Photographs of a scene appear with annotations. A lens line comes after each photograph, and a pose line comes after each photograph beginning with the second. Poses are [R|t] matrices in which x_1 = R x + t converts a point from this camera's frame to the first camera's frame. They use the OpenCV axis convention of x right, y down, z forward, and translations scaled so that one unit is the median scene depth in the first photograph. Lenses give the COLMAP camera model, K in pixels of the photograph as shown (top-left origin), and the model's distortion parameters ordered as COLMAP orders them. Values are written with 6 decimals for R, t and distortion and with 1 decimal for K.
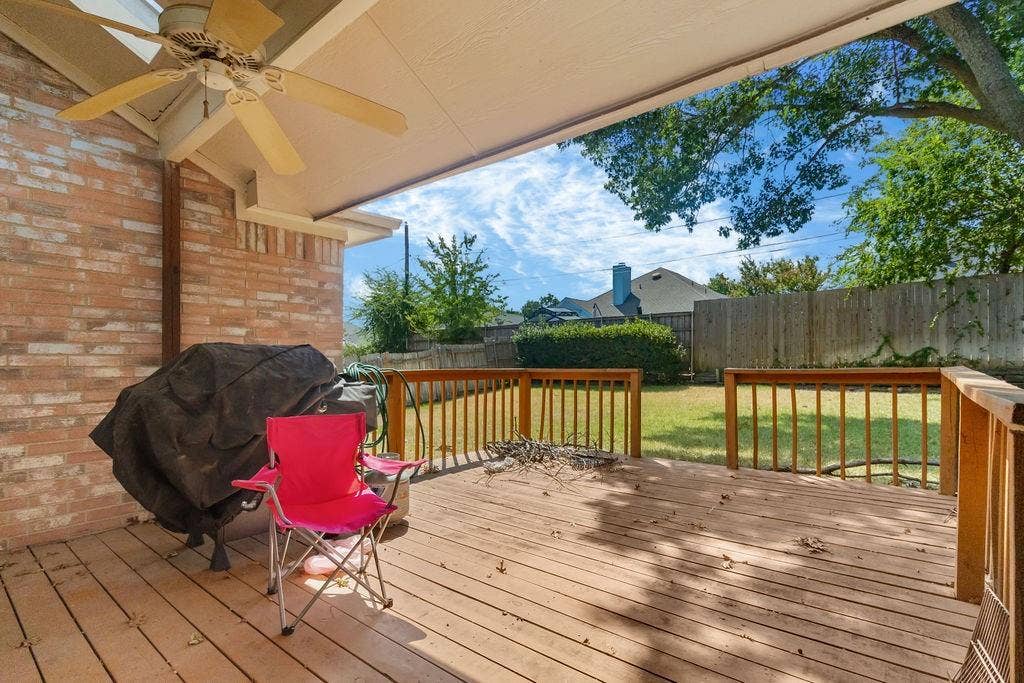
lens RADIAL K [[484.1, 0, 509.5], [0, 484.1, 360.6], [0, 0, 1]] dist [-0.000190, 0.000031]
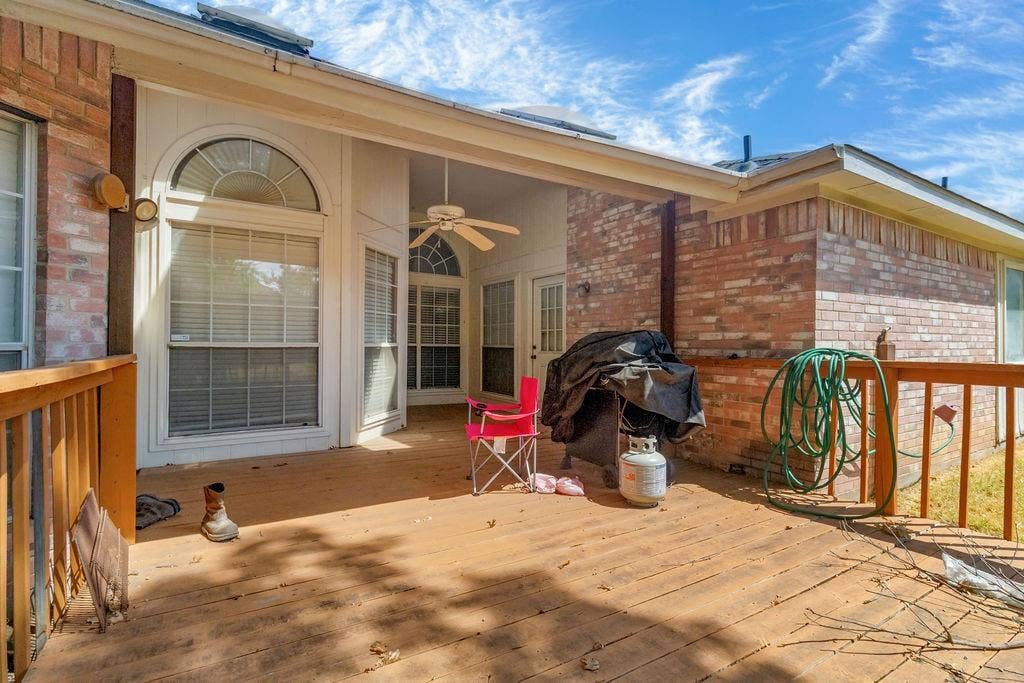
lens RADIAL K [[476.8, 0, 512.0], [0, 476.8, 341.5], [0, 0, 1]] dist [-0.000461, 0.000286]
pose [[-0.339960, -0.004302, -0.940430, 0.676213], [-0.005970, 0.999979, -0.002417, -0.000709], [0.940421, 0.004793, -0.339979, 0.926947]]
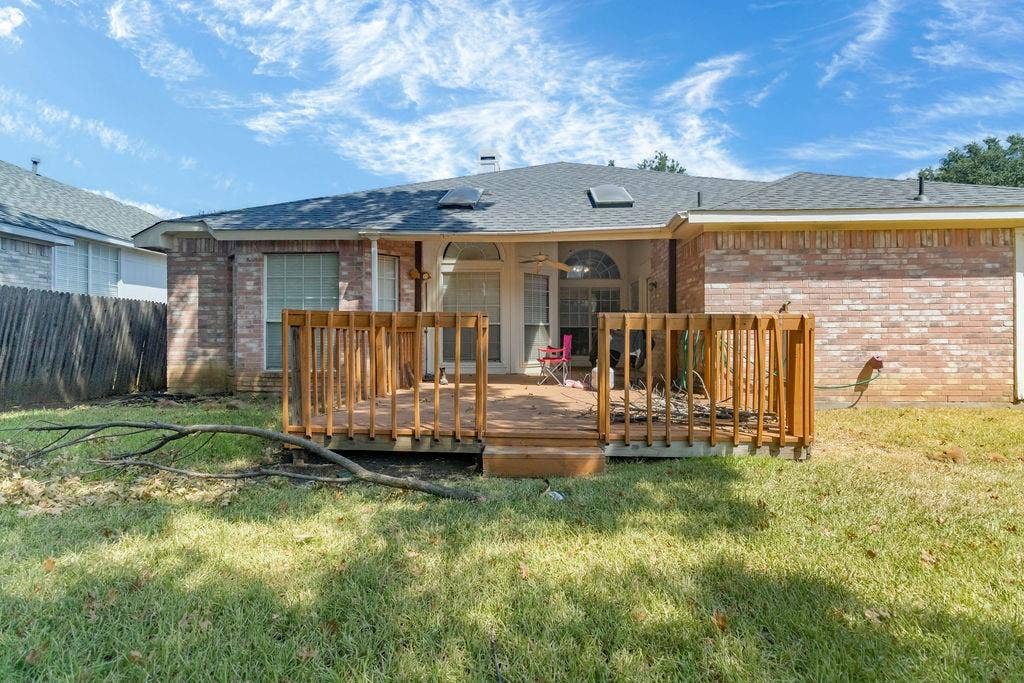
lens RADIAL K [[476.8, 0, 512.0], [0, 476.8, 341.5], [0, 0, 1]] dist [-0.000461, 0.000286]
pose [[-0.809397, 0.006776, -0.587223, 1.145957], [0.003449, 0.999971, 0.006784, 0.085270], [0.587252, 0.003465, -0.809397, 2.156287]]
